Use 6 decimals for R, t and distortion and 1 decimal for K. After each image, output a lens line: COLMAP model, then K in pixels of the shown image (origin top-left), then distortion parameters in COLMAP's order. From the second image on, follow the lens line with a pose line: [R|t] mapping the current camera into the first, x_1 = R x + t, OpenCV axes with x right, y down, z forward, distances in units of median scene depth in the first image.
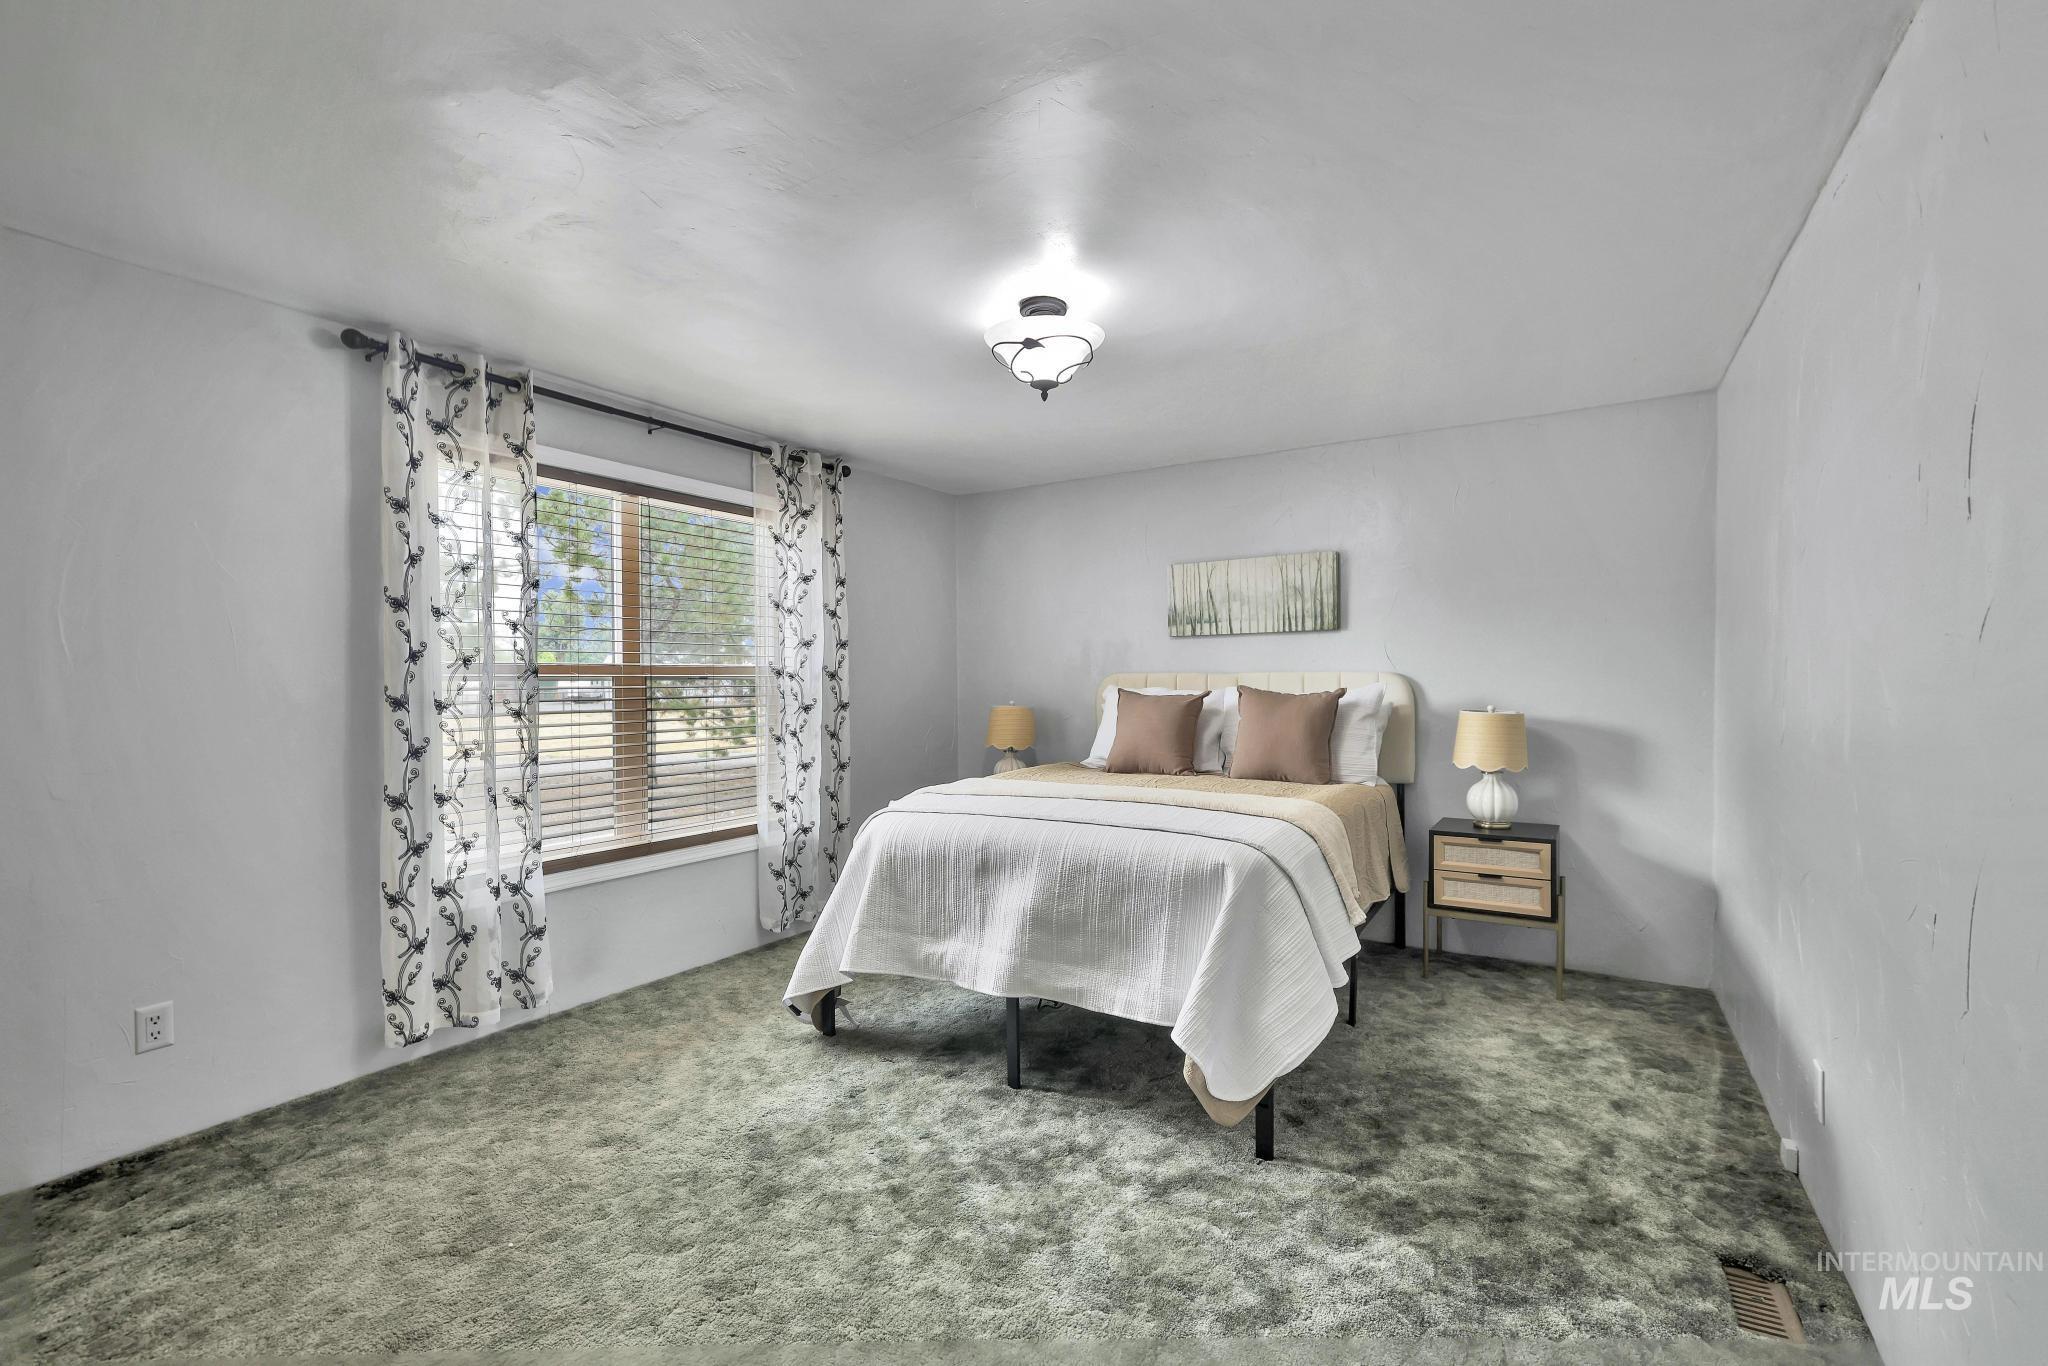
lens RADIAL K [[895.2, 0, 993.5], [0, 895.2, 678.7], [0, 0, 1]] dist [-0.034927, 0.013376]
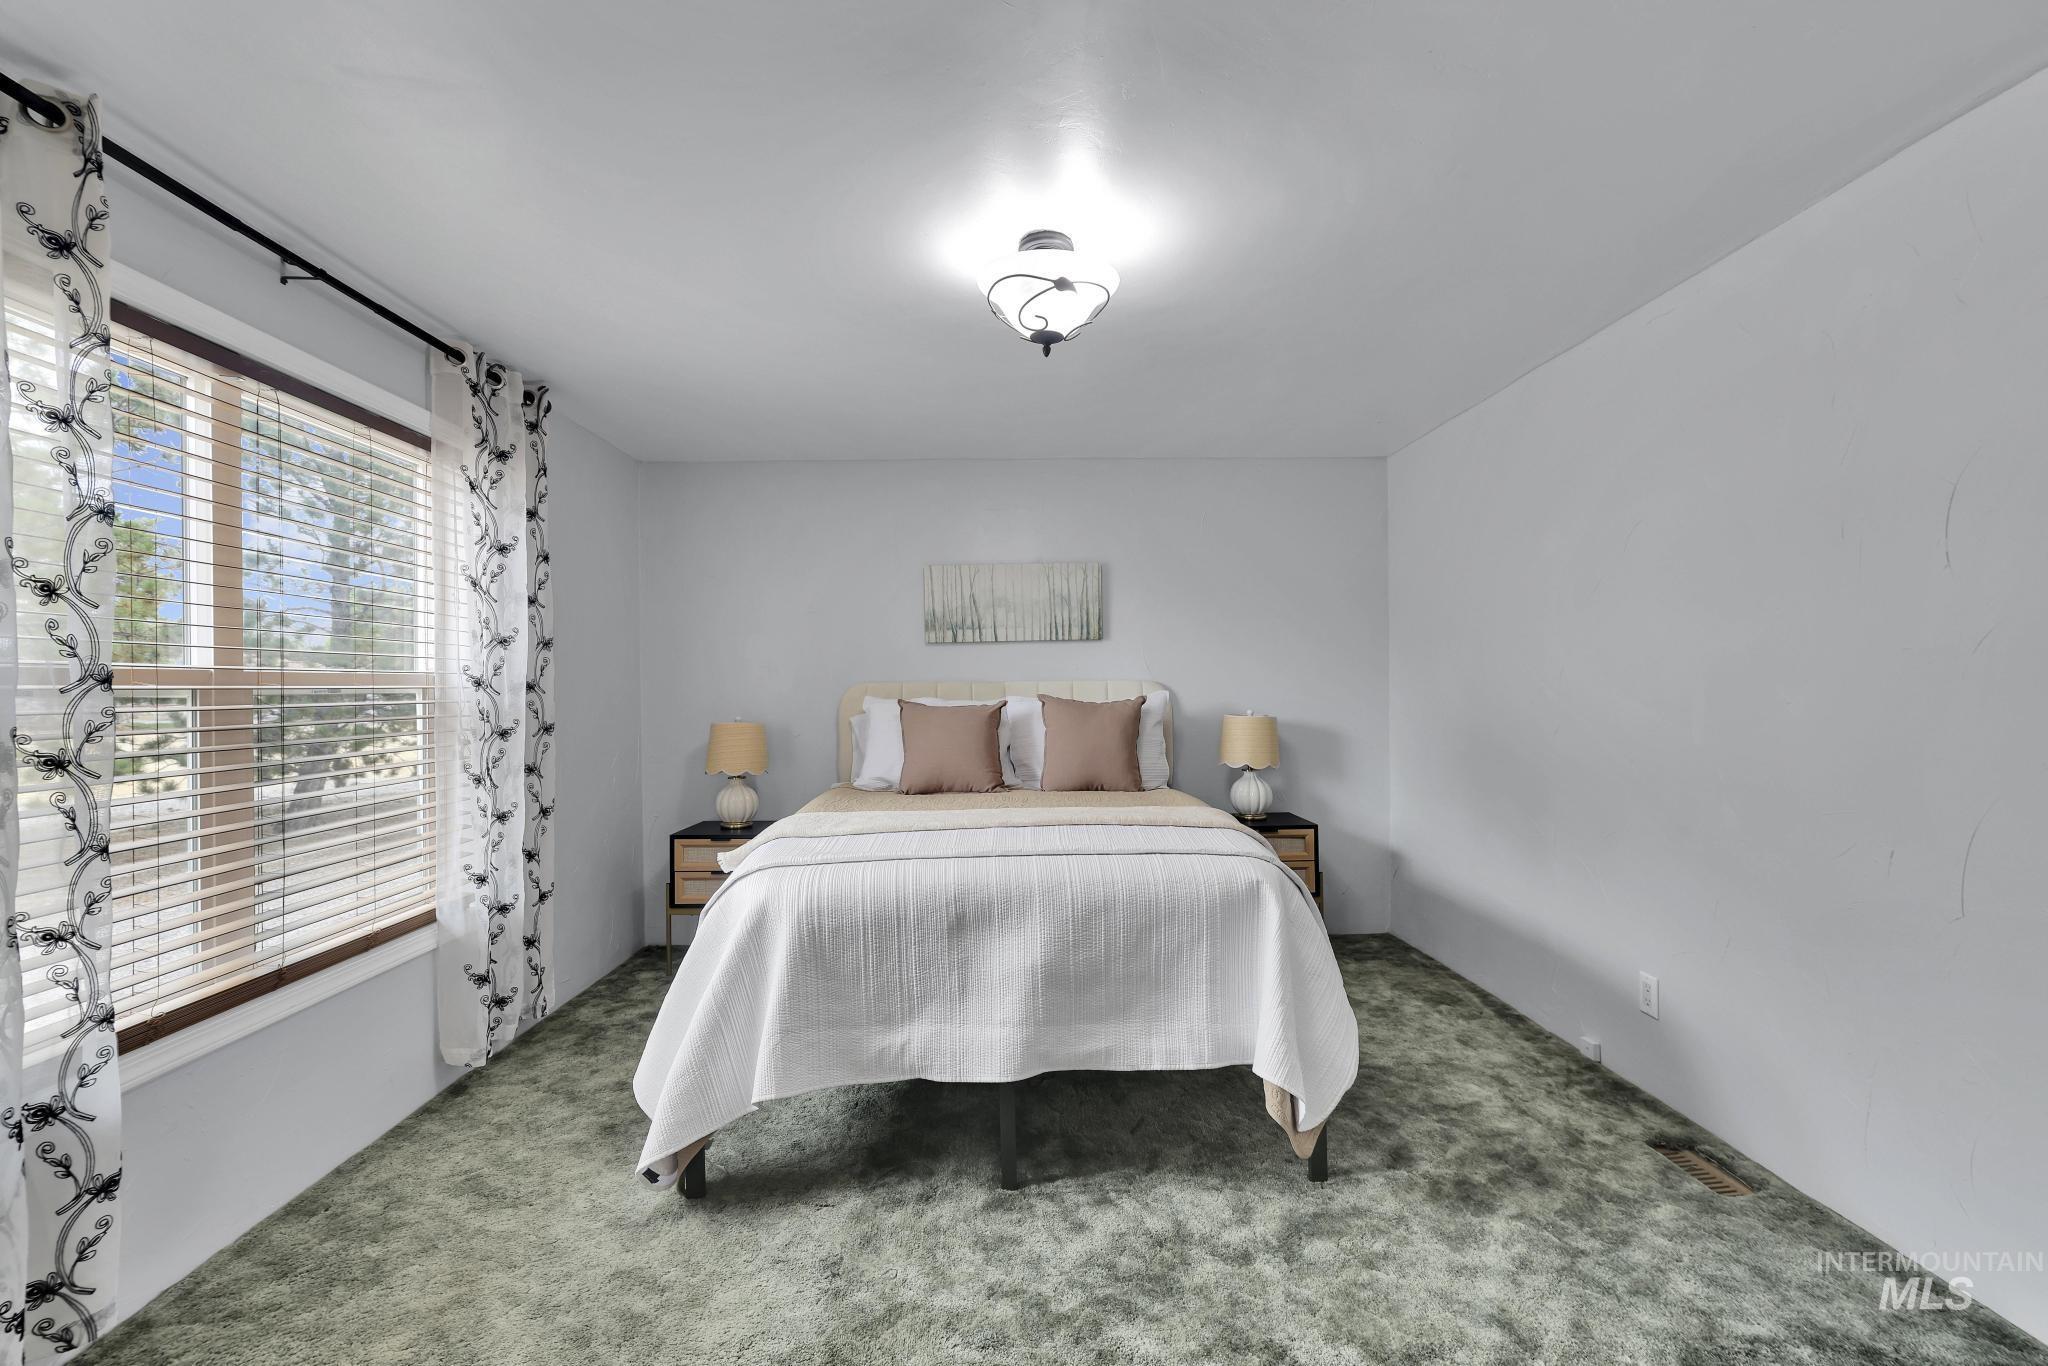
lens RADIAL K [[895.2, 0, 1087.9], [0, 895.2, 675.1], [0, 0, 1]] dist [-0.034927, 0.013376]
pose [[0.821523, 0.001770, 0.570173, -0.329987], [0.007809, 0.999866, -0.014356, 0.001323], [-0.570122, 0.016247, 0.821399, 0.247409]]
